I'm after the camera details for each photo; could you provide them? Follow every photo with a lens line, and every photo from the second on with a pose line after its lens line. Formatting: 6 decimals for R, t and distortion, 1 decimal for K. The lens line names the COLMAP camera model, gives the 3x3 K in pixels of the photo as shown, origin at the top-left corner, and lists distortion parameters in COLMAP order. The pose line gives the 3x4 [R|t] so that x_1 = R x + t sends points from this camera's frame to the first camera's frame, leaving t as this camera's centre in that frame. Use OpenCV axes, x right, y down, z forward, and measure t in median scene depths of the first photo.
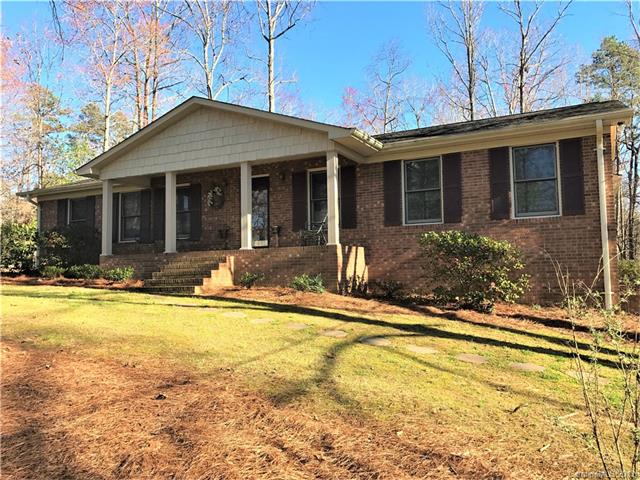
lens RADIAL K [[523.0, 0, 319.8], [0, 523.0, 240.2], [0, 0, 1]] dist [0.035148, -0.023635]
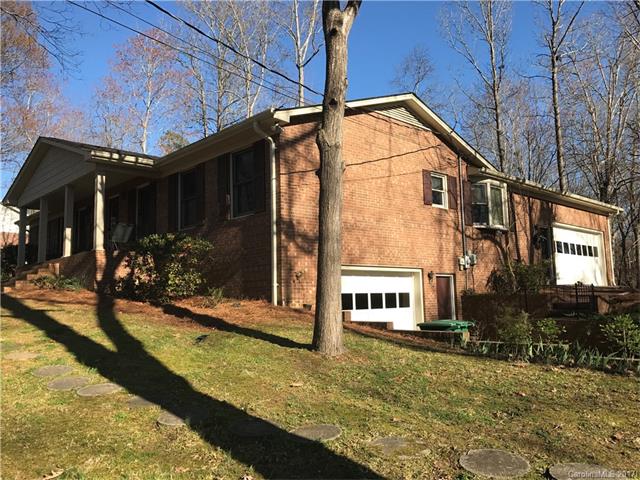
lens RADIAL K [[523.0, 0, 318.6], [0, 523.0, 239.1], [0, 0, 1]] dist [0.035148, -0.023635]
pose [[0.943427, -0.041604, -0.328959, 0.824442], [0.028011, 0.998551, -0.045953, 0.049933], [0.330394, 0.034139, 0.943226, 0.055127]]
